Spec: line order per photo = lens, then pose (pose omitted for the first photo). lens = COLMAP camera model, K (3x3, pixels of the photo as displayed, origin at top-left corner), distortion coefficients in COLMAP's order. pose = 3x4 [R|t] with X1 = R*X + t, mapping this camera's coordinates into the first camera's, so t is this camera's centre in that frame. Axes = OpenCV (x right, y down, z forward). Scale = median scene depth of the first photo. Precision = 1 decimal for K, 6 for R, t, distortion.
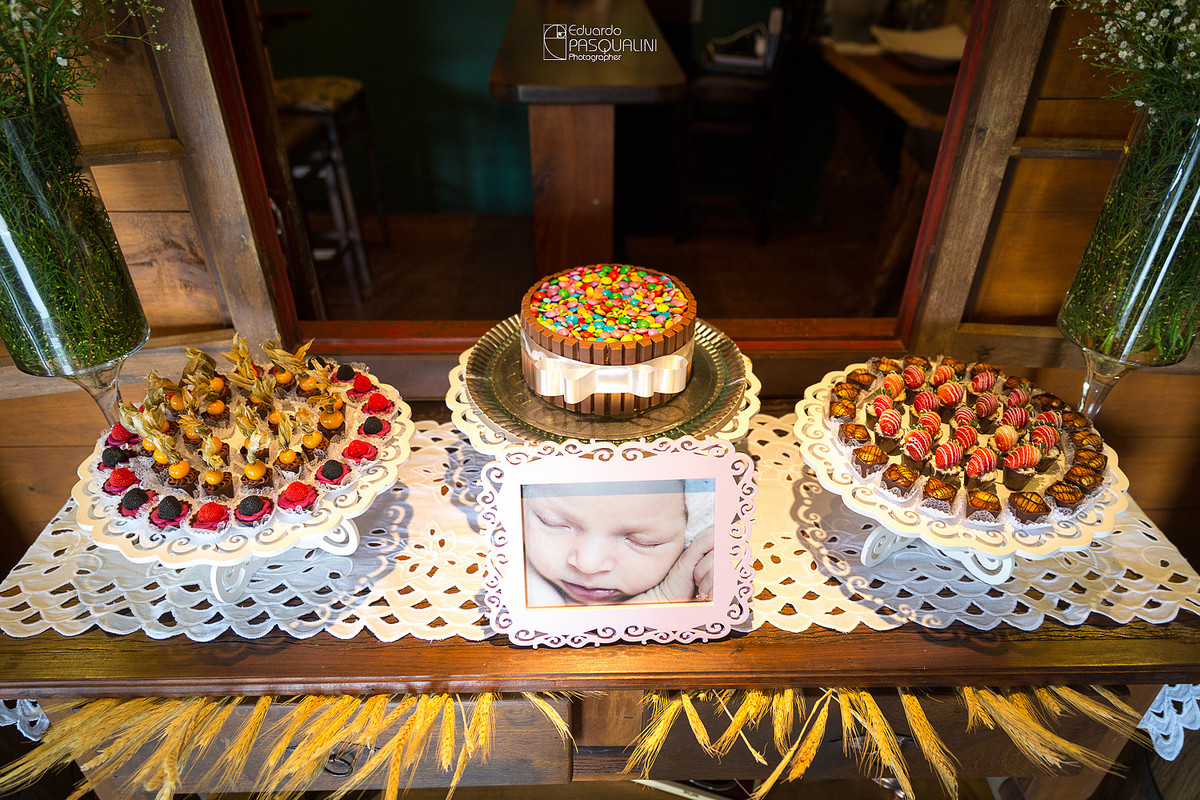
lens RADIAL K [[796.6, 0, 600.1], [0, 796.6, 395.2], [0, 0, 1]] dist [0.002139, 0.003026]
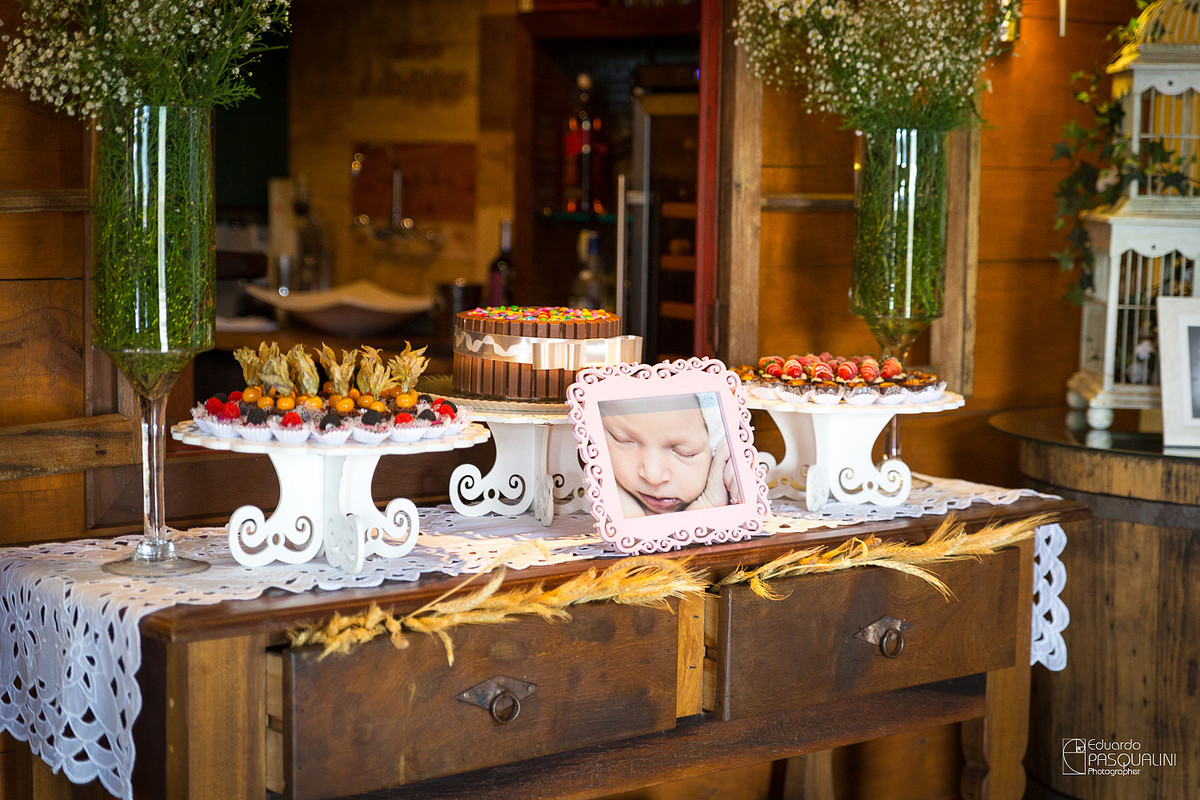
lens RADIAL K [[2270.7, 0, 598.3], [0, 2270.7, 403.6], [0, 0, 1]] dist [0.083964, 0.000000]
pose [[0.785402, -0.055566, 0.616487, -2.021165], [0.336620, 0.874153, -0.350062, 1.203567], [-0.519453, 0.482461, 0.705266, -1.258398]]
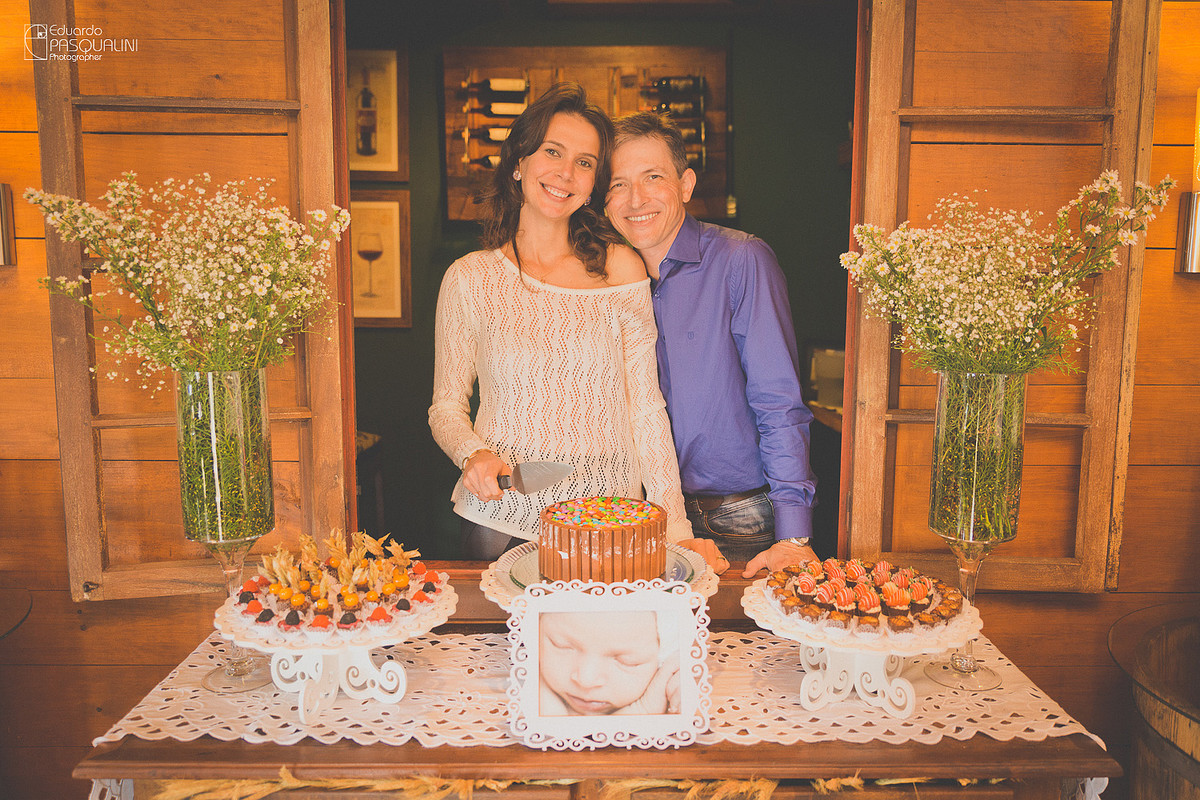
lens RADIAL K [[956.8, 0, 599.2], [0, 956.8, 390.5], [0, 0, 1]] dist [-0.014850, -0.009892]
pose [[0.999968, 0.002151, -0.007739, 0.017761], [-0.005428, 0.891194, -0.453590, 0.497298], [0.005921, 0.453617, 0.891177, -0.635598]]
